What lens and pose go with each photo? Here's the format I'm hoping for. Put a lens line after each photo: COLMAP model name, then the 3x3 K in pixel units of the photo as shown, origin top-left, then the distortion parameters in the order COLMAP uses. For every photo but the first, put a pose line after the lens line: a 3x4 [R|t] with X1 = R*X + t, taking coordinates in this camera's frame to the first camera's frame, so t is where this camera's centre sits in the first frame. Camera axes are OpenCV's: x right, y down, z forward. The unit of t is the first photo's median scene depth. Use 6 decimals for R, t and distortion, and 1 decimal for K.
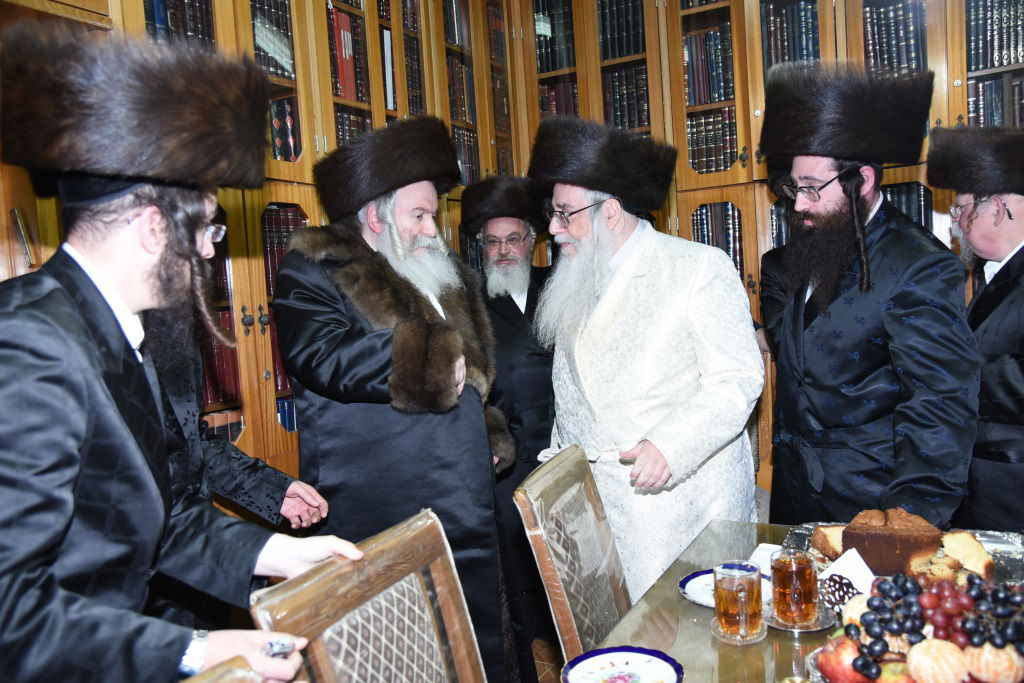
lens RADIAL K [[840.3, 0, 512.0], [0, 840.3, 341.5], [0, 0, 1]] dist [-0.058302, 0.099642]
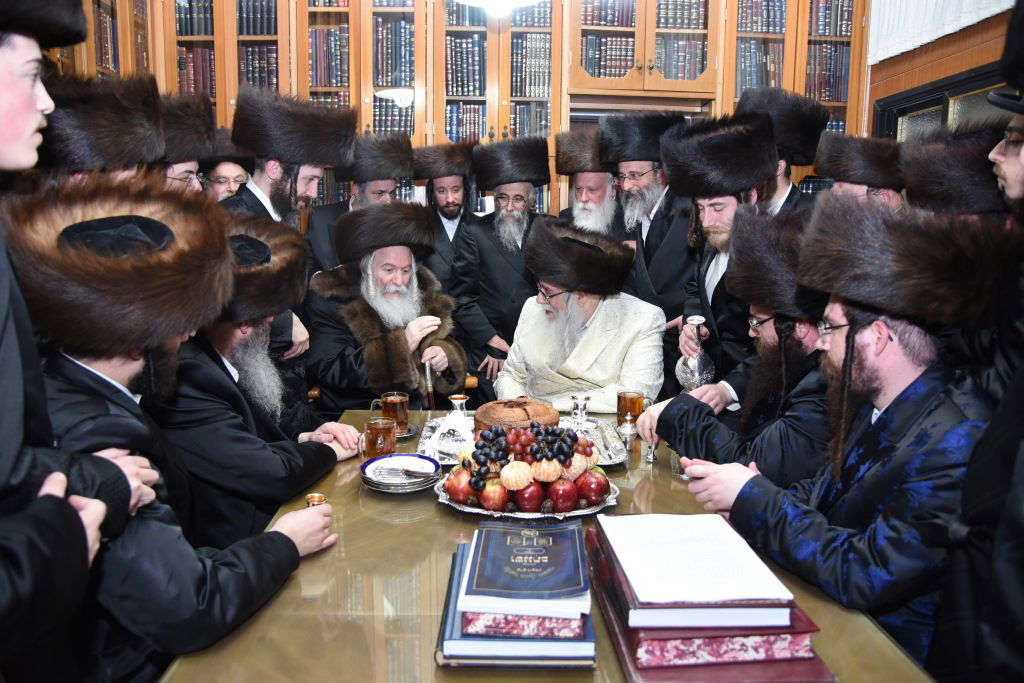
lens RADIAL K [[719.0, 0, 506.1], [0, 719.0, 337.4], [0, 0, 1]] dist [-0.104777, 0.064195]
pose [[0.853318, -0.003709, 0.521378, -0.098722], [-0.033472, 0.997522, 0.061879, 0.014373], [-0.520316, -0.070254, 0.851079, -0.065438]]
